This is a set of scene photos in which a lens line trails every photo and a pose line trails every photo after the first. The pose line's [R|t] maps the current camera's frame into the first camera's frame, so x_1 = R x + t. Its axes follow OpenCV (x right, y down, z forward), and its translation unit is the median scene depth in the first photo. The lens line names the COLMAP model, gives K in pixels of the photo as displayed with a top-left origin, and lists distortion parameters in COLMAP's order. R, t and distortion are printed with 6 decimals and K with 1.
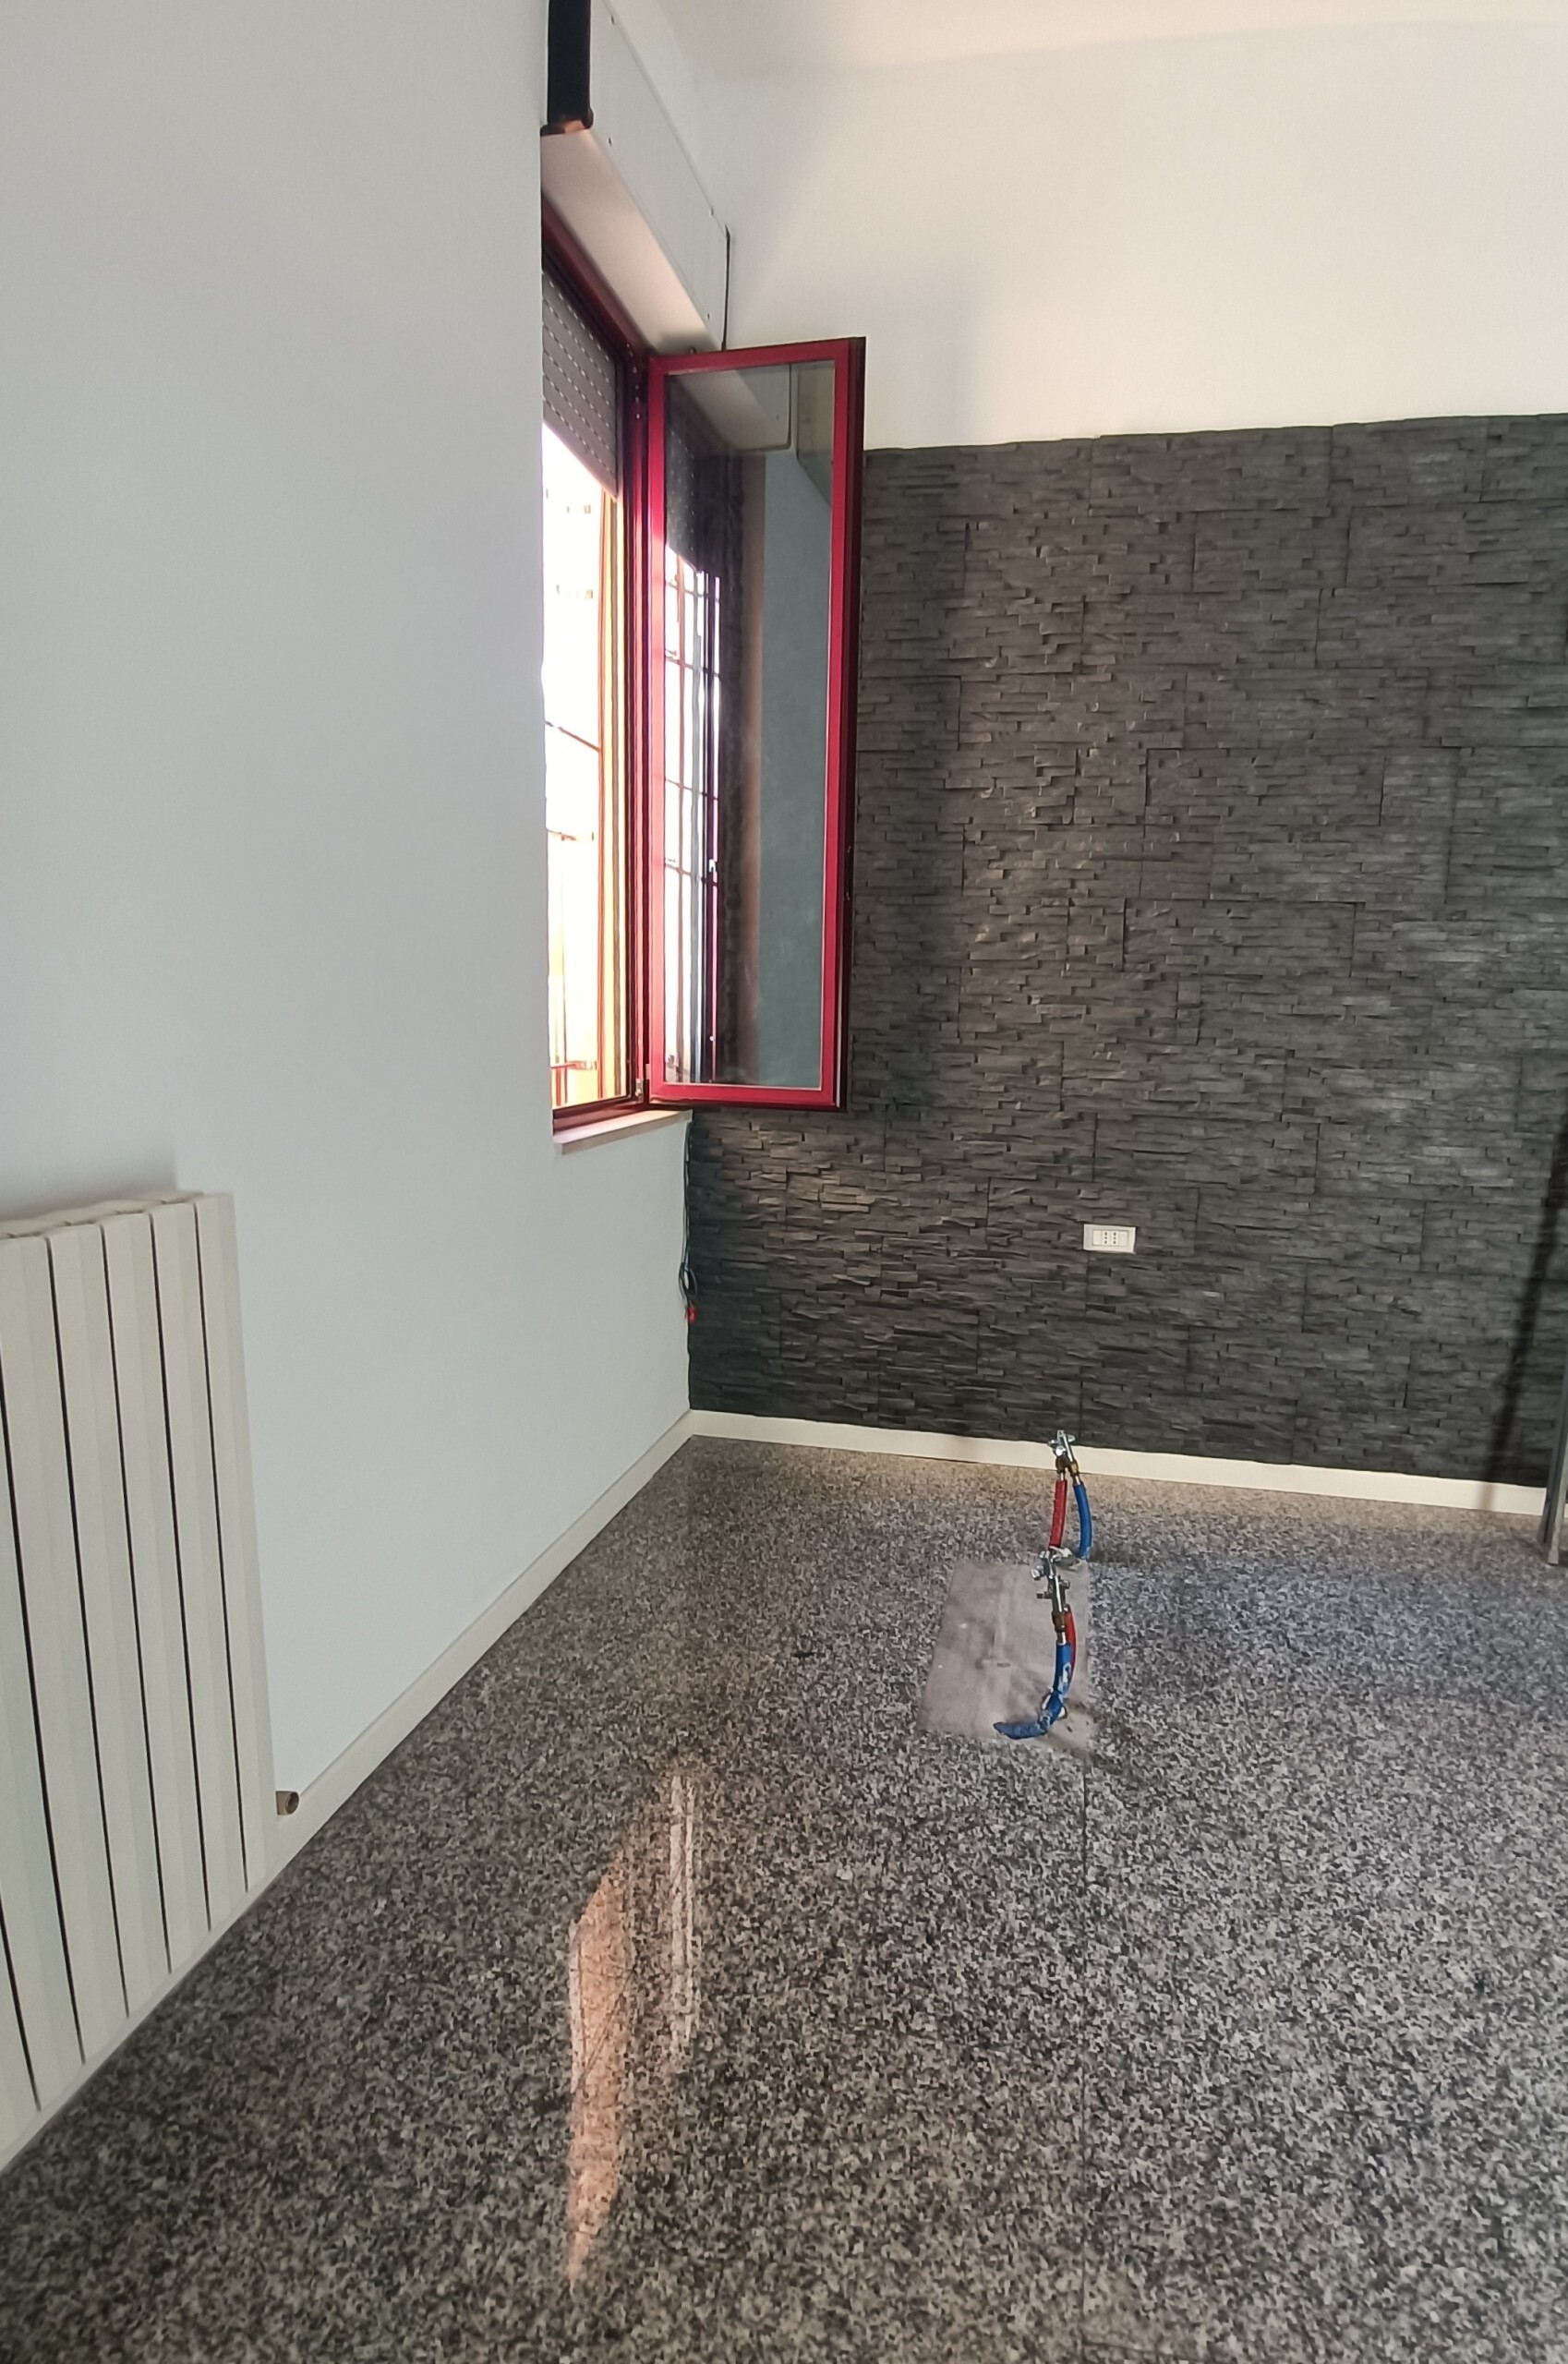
lens RADIAL K [[1081.9, 0, 789.8], [0, 1081.9, 1174.2], [0, 0, 1]] dist [-0.024186, 0.000494]
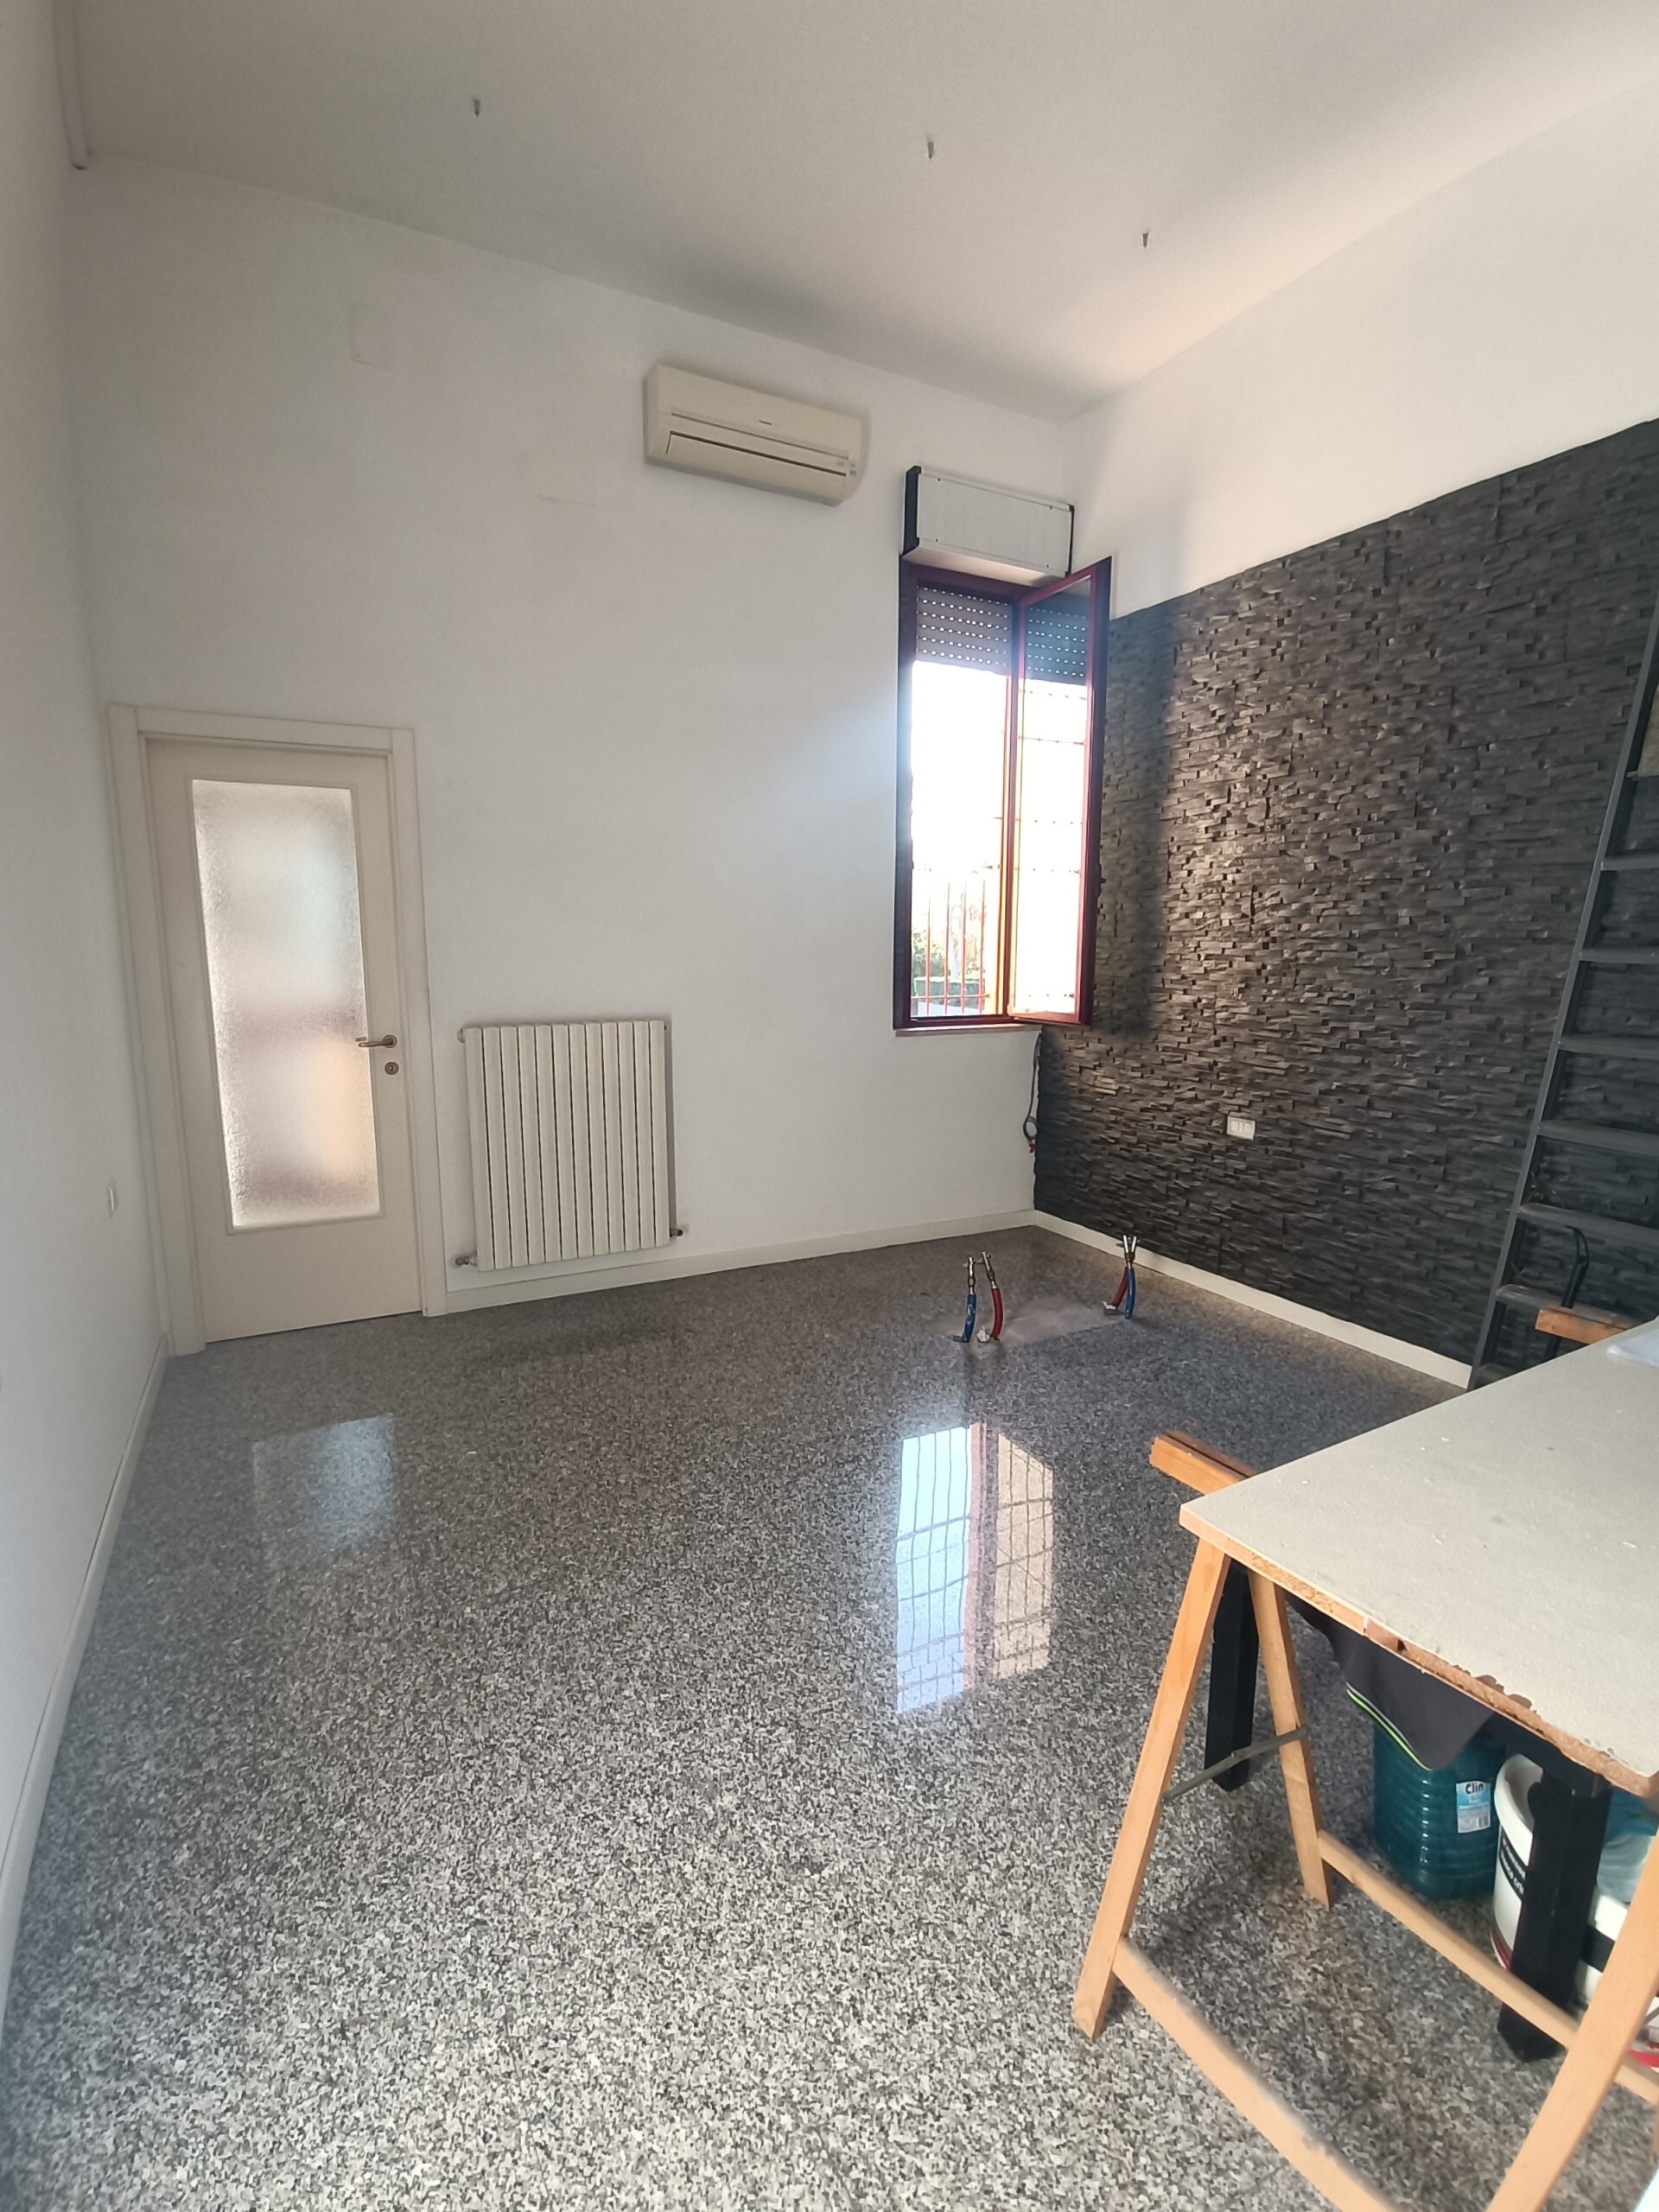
lens RADIAL K [[1004.3, 0, 825.0], [0, 1004.3, 1109.0], [0, 0, 1]] dist [-0.017974, -0.000400]
pose [[0.622997, 0.107767, -0.774765, 1.684820], [-0.115329, 0.992294, 0.045287, 0.068721], [0.773675, 0.061139, 0.630625, -0.407174]]
